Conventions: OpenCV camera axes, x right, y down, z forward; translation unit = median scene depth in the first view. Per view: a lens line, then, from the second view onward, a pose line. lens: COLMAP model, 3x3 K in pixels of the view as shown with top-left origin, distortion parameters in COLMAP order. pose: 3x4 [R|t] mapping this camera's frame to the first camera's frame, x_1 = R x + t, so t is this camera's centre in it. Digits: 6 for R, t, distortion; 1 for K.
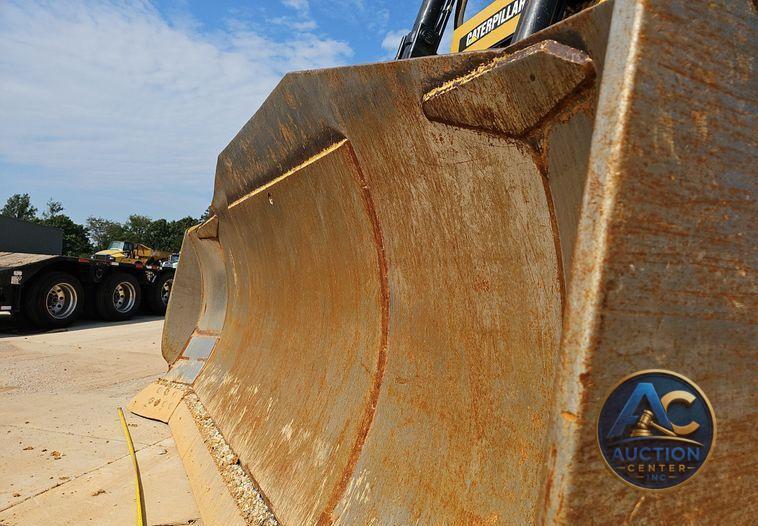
lens RADIAL K [[500.9, 0, 383.4], [0, 500.9, 277.4], [0, 0, 1]] dist [0.039119, -0.021463]
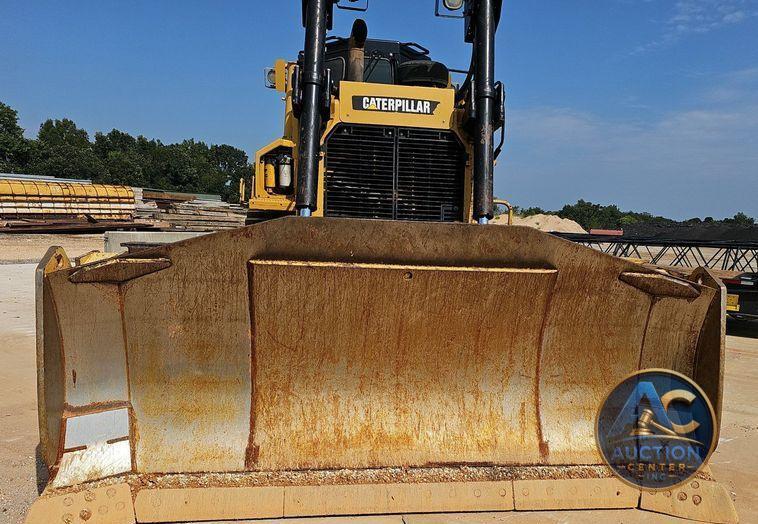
lens RADIAL K [[599.4, 0, 404.3], [0, 599.4, 348.1], [0, 0, 1]] dist [0.109932, -0.169170]
pose [[0.339287, -0.235831, 0.910642, -1.947964], [-0.037521, 0.963901, 0.263604, -0.448193], [-0.939934, -0.123606, 0.318190, 0.575915]]
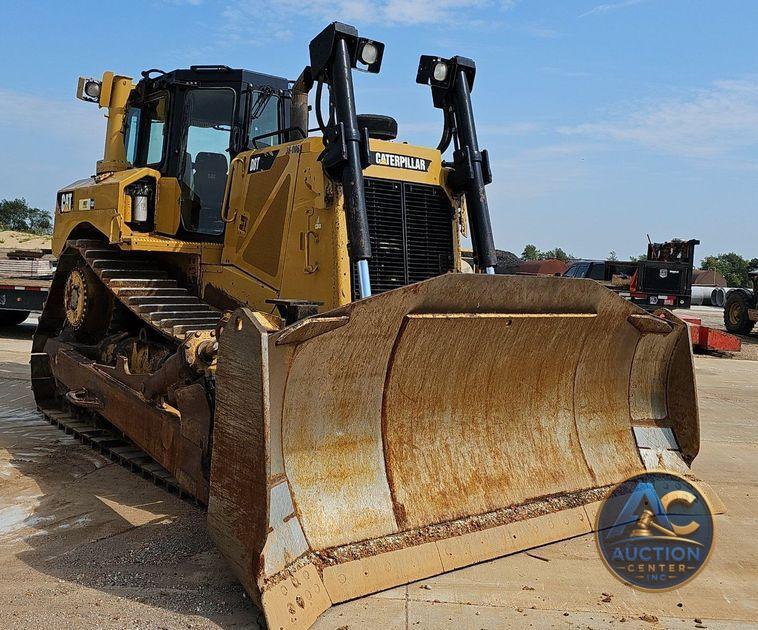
lens RADIAL K [[802.4, 0, 359.8], [0, 802.4, 277.5], [0, 0, 1]] dist [0.084487, -0.013652]
pose [[-0.177066, -0.083391, 0.980660, -2.752921], [-0.072367, 0.994810, 0.071528, -0.487039], [-0.981535, -0.058302, -0.182181, 2.131855]]
